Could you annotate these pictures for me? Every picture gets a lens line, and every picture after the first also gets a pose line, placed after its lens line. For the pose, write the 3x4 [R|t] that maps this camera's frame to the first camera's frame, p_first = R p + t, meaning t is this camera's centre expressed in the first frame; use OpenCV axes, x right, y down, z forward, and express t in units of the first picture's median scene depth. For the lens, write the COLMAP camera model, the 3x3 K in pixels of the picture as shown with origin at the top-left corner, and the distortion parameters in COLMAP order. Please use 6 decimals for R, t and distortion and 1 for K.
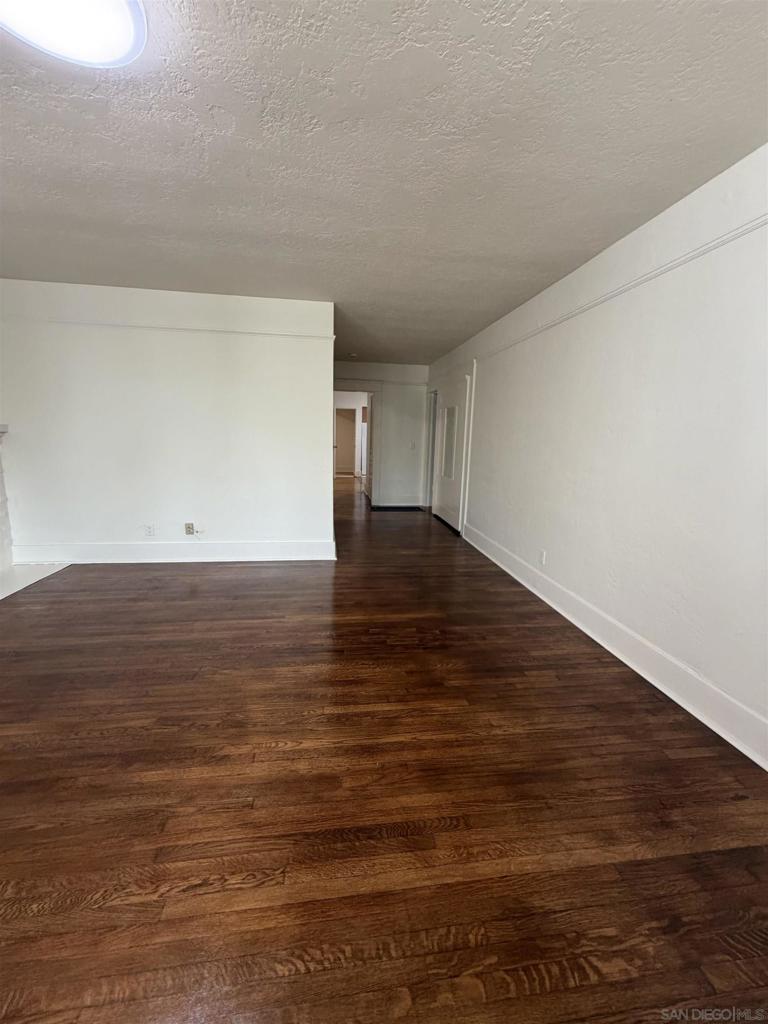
lens RADIAL K [[406.9, 0, 384.7], [0, 406.9, 507.3], [0, 0, 1]] dist [-0.000432, 0.000287]
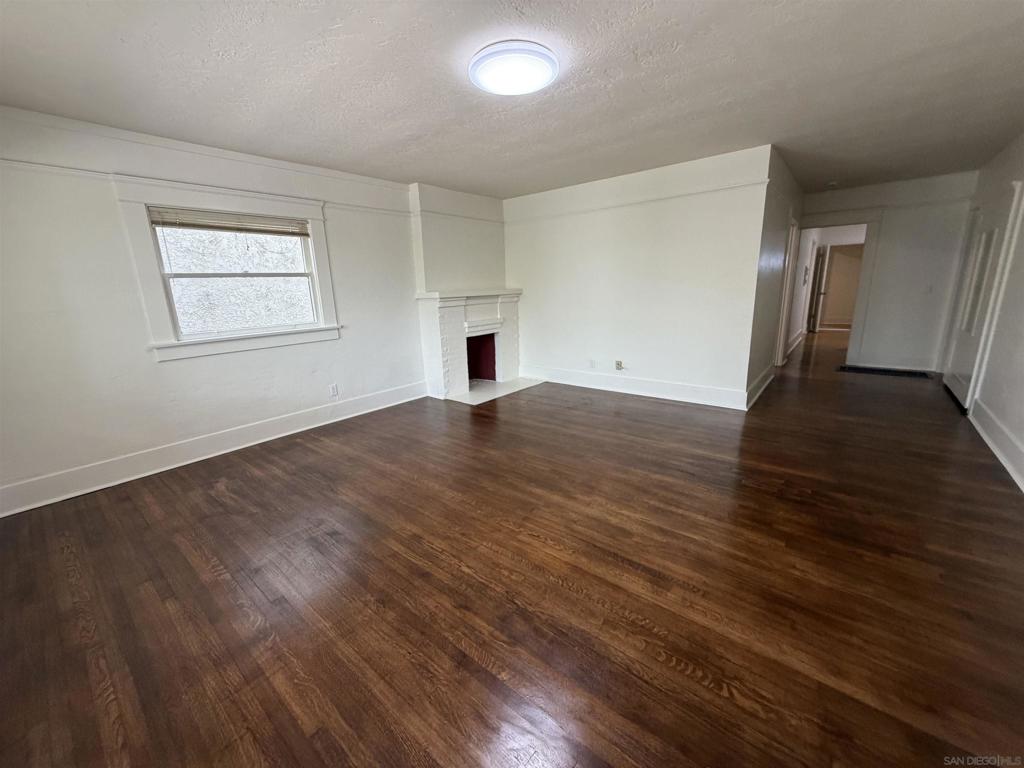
lens RADIAL K [[406.9, 0, 511.9], [0, 406.9, 384.2], [0, 0, 1]] dist [-0.000432, 0.000287]
pose [[0.677471, 0.124865, -0.724874, 0.455655], [-0.078338, 0.992129, 0.097687, 0.028487], [0.731366, -0.009395, 0.681920, -0.223120]]
